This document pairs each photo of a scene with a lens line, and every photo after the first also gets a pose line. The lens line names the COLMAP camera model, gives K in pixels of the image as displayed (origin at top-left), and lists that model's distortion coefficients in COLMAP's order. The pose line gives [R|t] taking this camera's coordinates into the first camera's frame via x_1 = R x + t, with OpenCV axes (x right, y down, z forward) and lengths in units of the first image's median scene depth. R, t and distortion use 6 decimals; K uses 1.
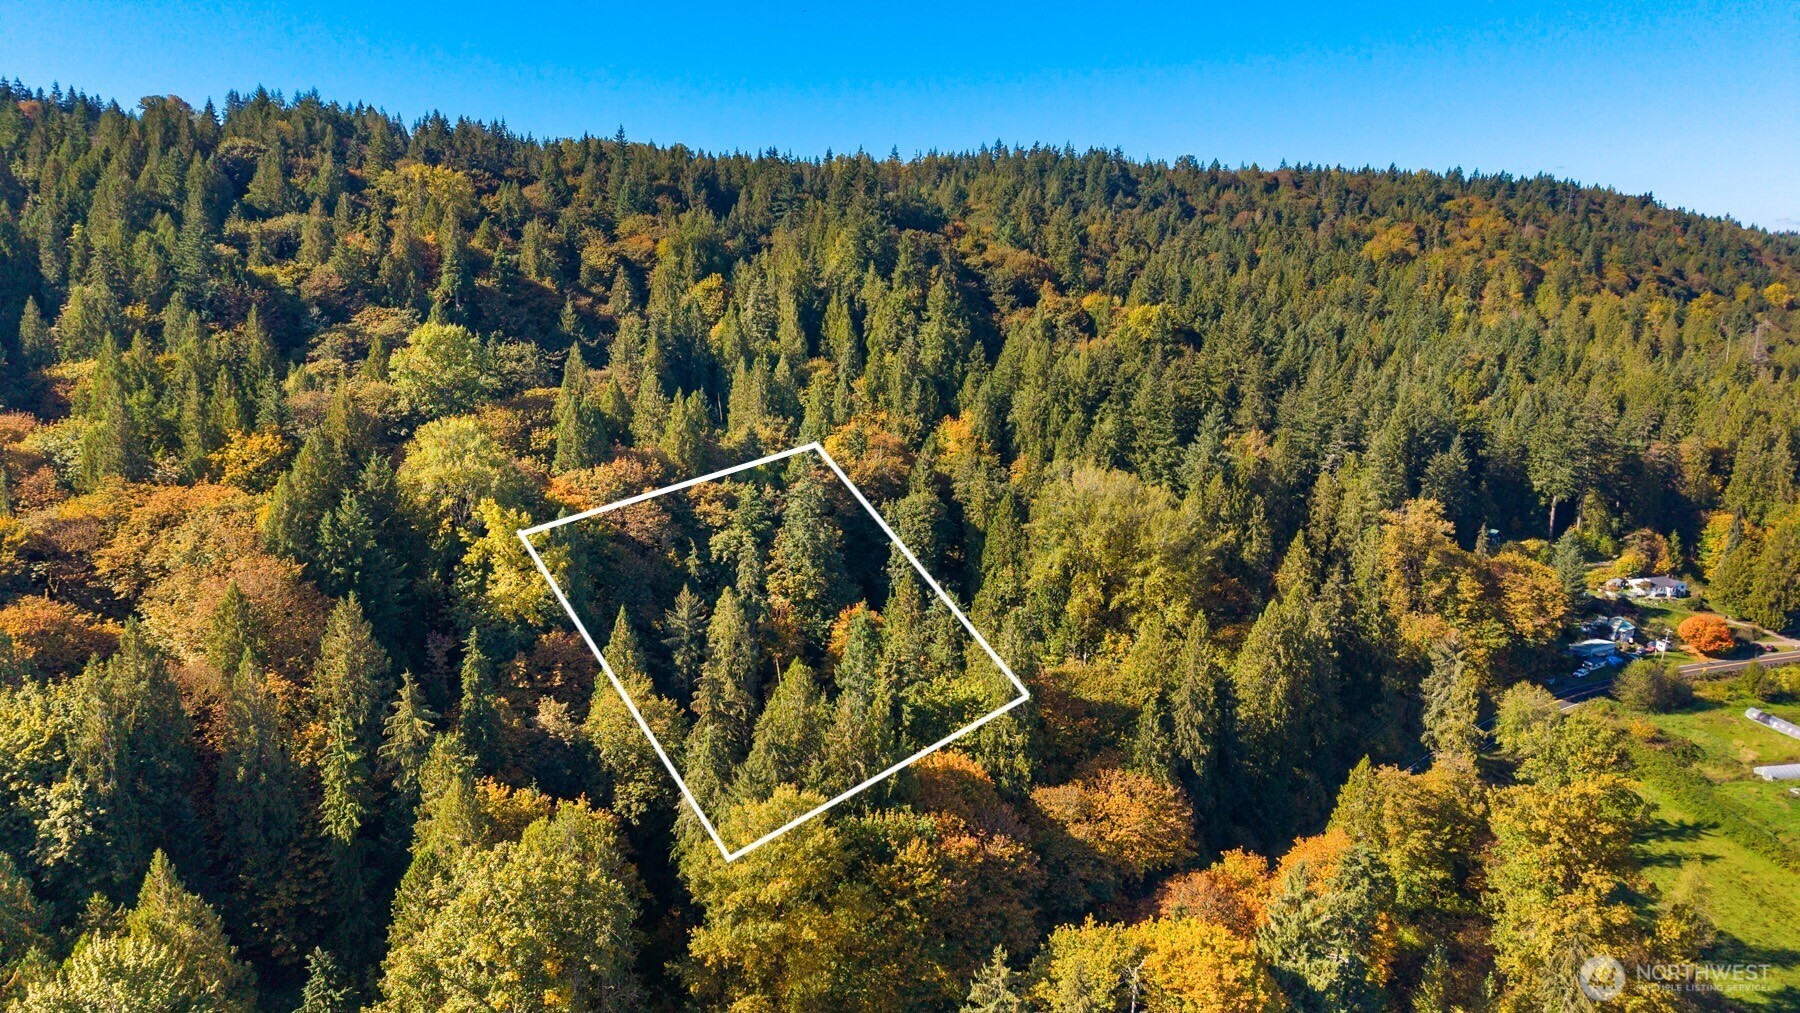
lens RADIAL K [[1205.9, 0, 900.0], [0, 1205.9, 506.5], [0, 0, 1]] dist [0.058880, -0.072868]
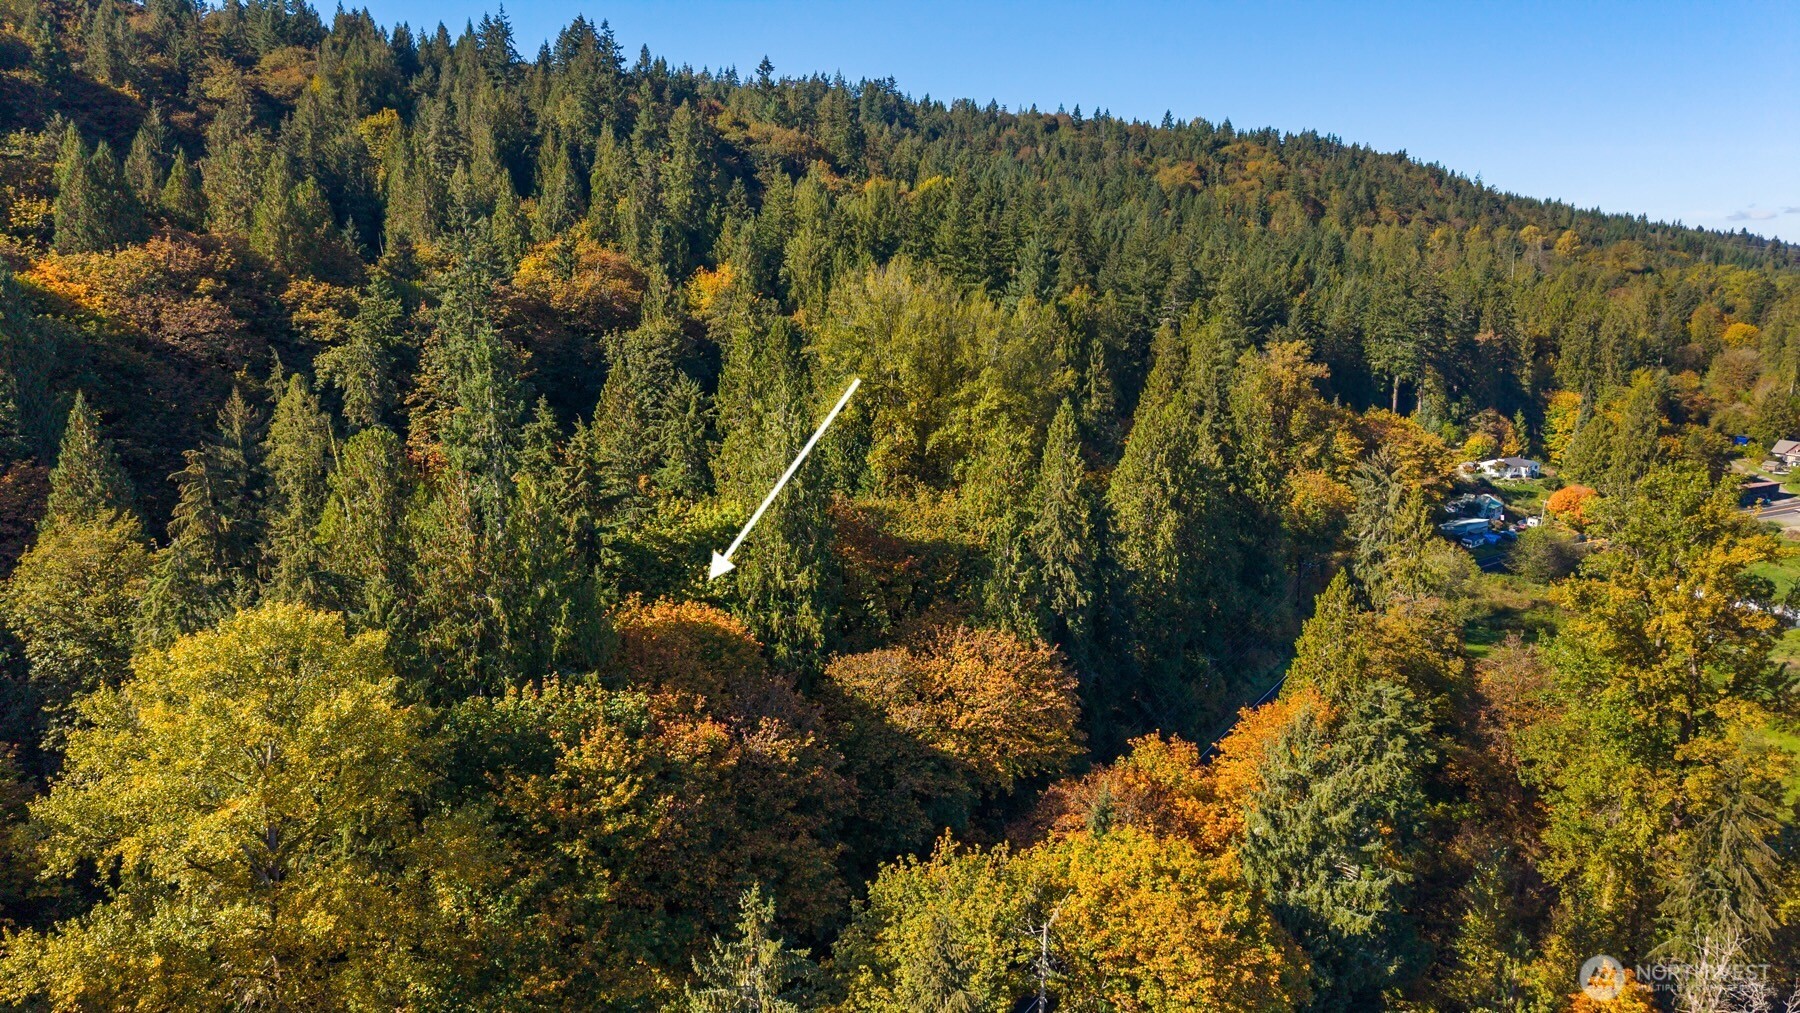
lens RADIAL K [[1193.9, 0, 900.0], [0, 1193.9, 506.5], [0, 0, 1]] dist [0.137580, -0.242170]
pose [[0.983740, -0.042397, 0.174522, 0.032762], [0.044186, 0.999003, -0.006374, 0.121343], [-0.174078, 0.013981, 0.984633, 0.301482]]
